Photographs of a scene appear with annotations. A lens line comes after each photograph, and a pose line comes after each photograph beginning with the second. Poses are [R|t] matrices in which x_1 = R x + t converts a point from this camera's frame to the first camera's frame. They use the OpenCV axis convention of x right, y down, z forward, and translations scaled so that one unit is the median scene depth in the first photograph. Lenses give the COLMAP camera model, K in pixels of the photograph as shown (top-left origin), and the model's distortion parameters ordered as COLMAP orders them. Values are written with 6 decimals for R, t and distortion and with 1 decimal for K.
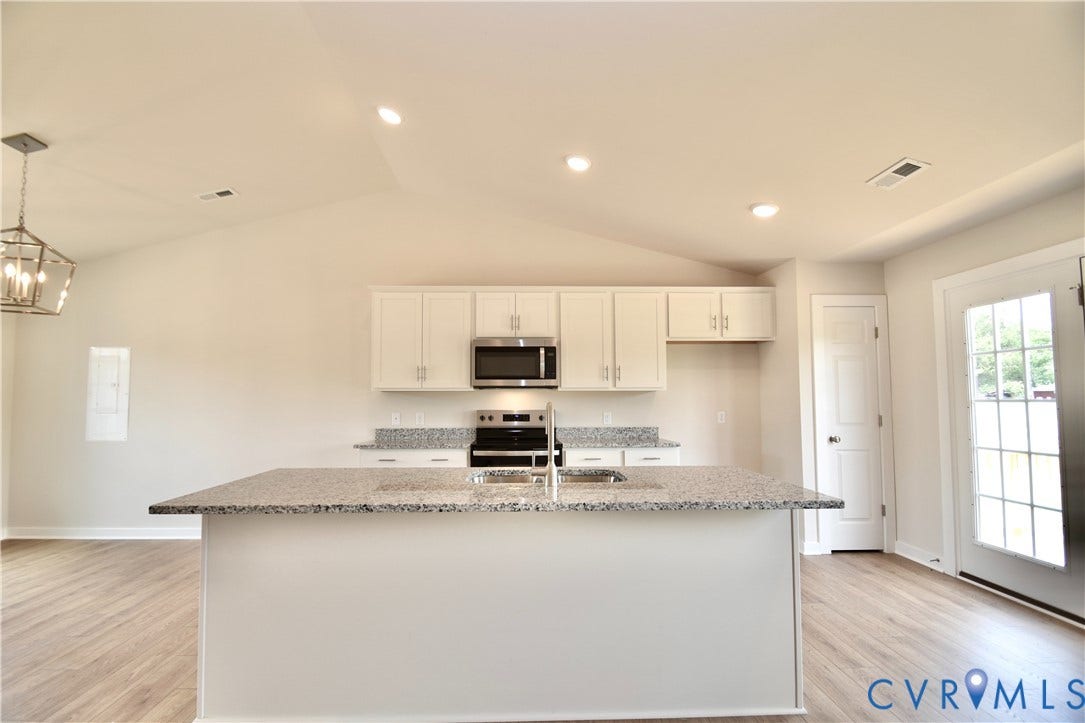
lens RADIAL K [[472.3, 0, 532.2], [0, 472.3, 375.7], [0, 0, 1]] dist [0.013317, -0.015557]
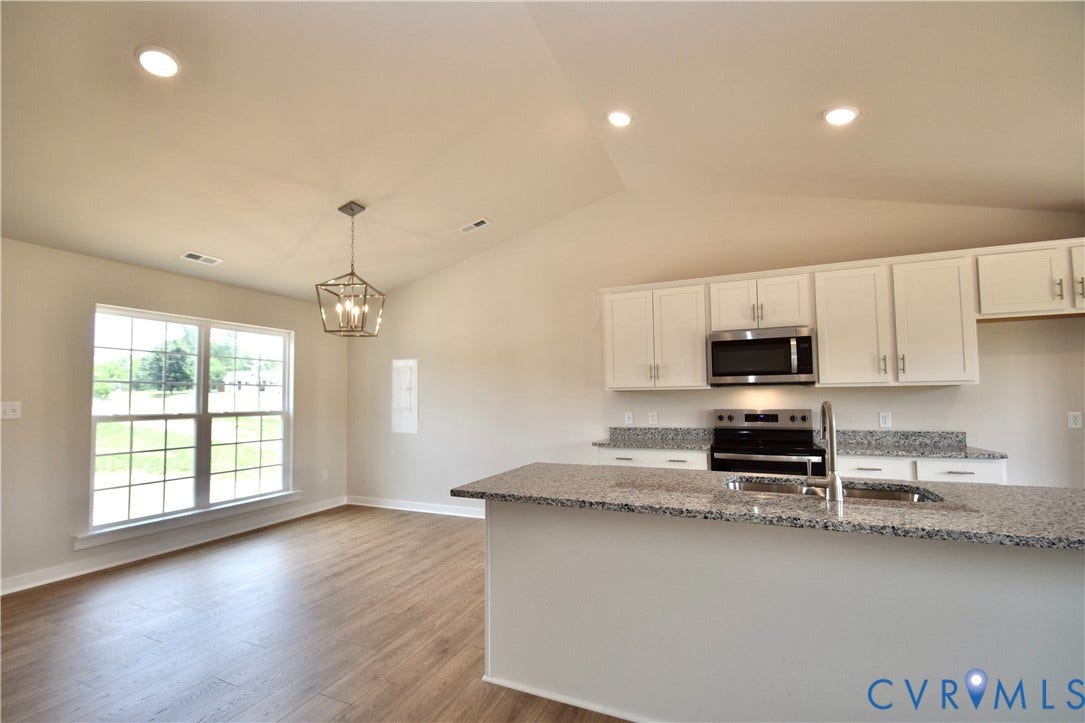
lens RADIAL K [[472.3, 0, 532.2], [0, 472.3, 375.7], [0, 0, 1]] dist [0.013317, -0.015557]
pose [[0.900524, -0.028801, -0.433851, -0.036262], [0.030353, 0.999534, -0.003350, -0.001753], [0.433745, -0.010153, 0.900979, 0.002123]]
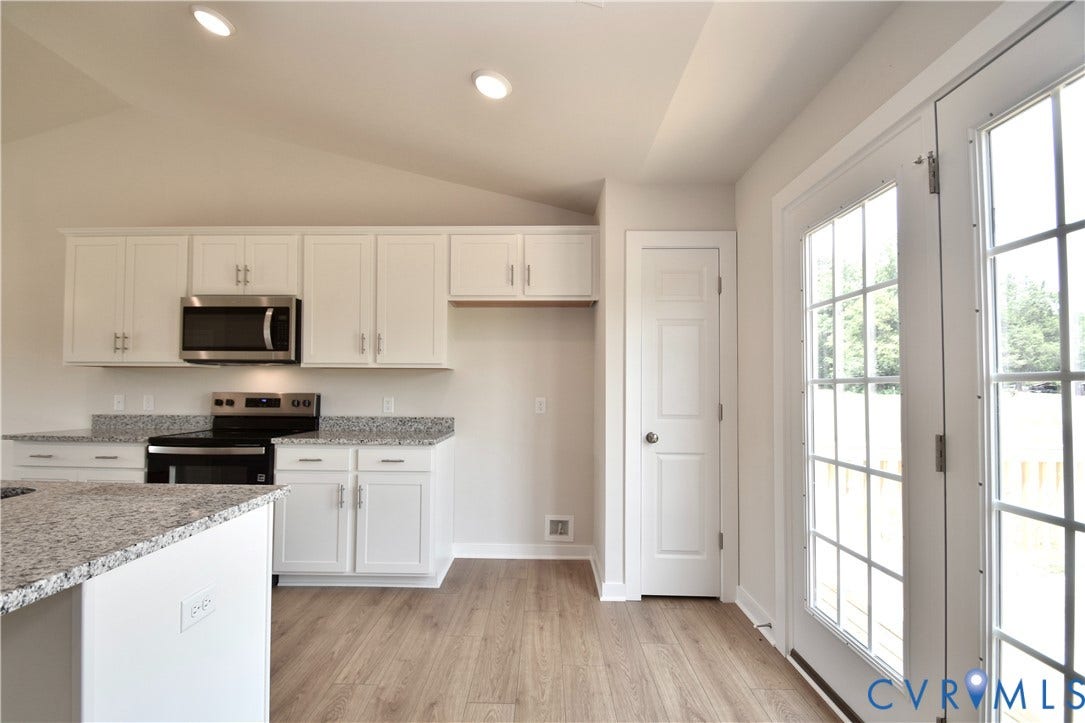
lens RADIAL K [[472.3, 0, 532.2], [0, 472.3, 375.7], [0, 0, 1]] dist [0.013317, -0.015557]
pose [[0.998474, 0.008172, -0.054615, 0.477936], [-0.006866, 0.999687, 0.024061, 0.025997], [0.054794, -0.023649, 0.998218, 0.283229]]
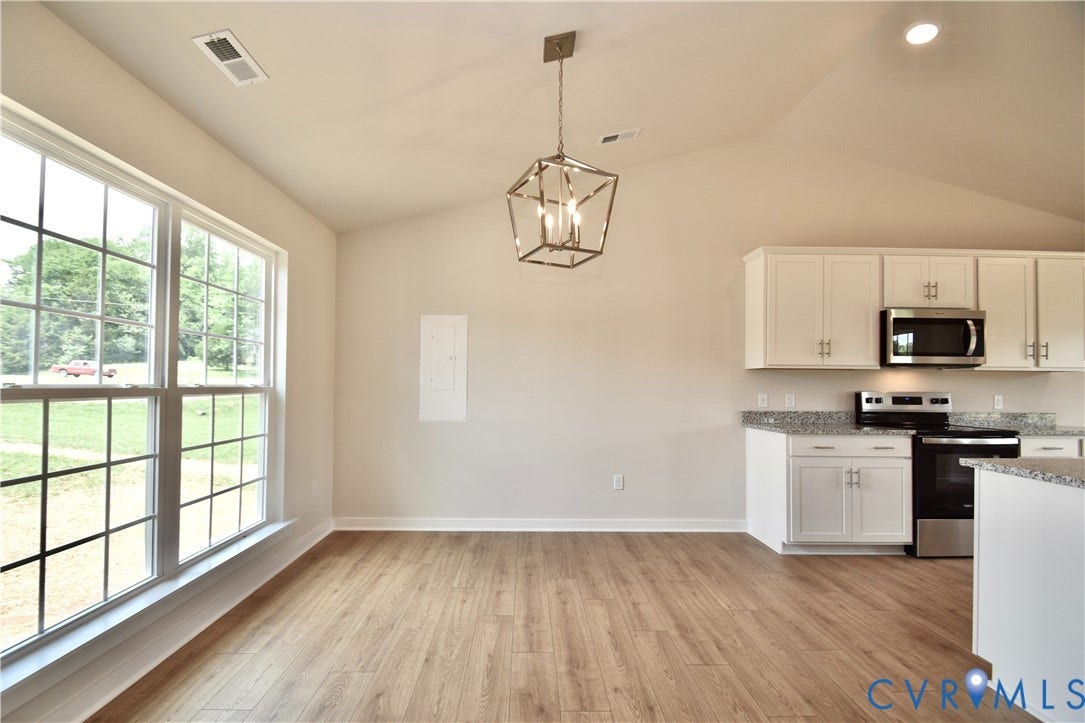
lens RADIAL K [[472.3, 0, 532.2], [0, 472.3, 375.7], [0, 0, 1]] dist [0.013317, -0.015557]
pose [[0.999846, 0.011398, -0.013325, -0.776085], [-0.010951, 0.999390, 0.033159, 0.023029], [0.013695, -0.033008, 0.999361, 0.123384]]
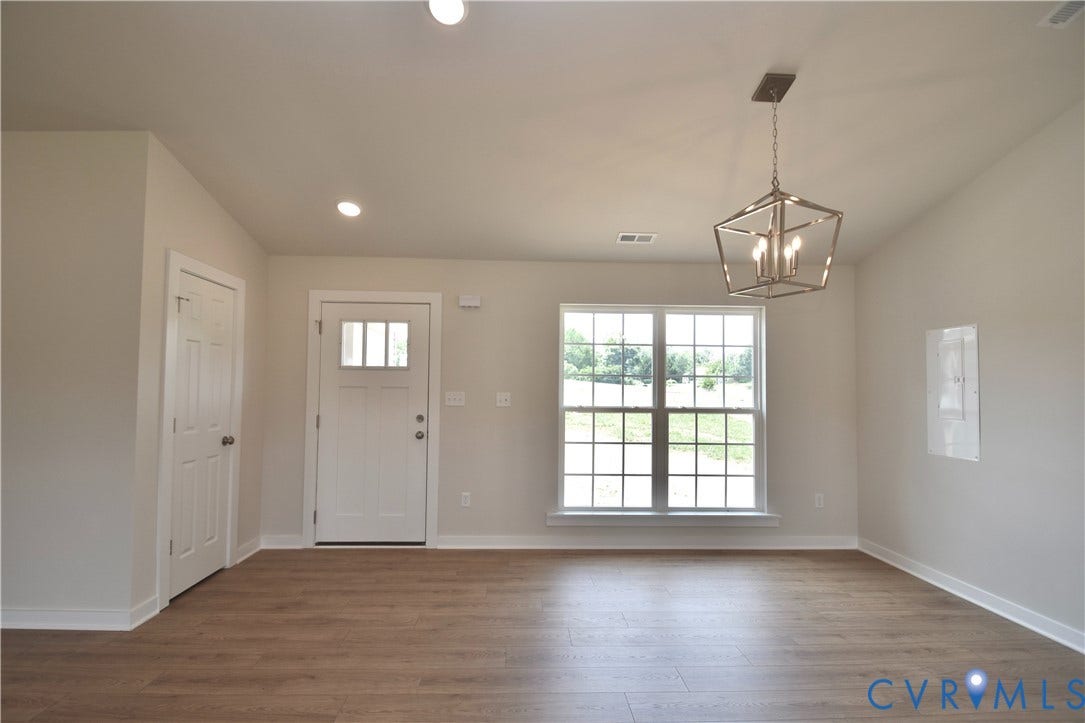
lens RADIAL K [[472.3, 0, 532.2], [0, 472.3, 375.7], [0, 0, 1]] dist [0.013317, -0.015557]
pose [[0.006109, -0.029964, -0.999532, -0.191230], [0.040079, 0.998755, -0.029696, 0.009364], [0.999178, -0.039879, 0.007302, 0.383820]]
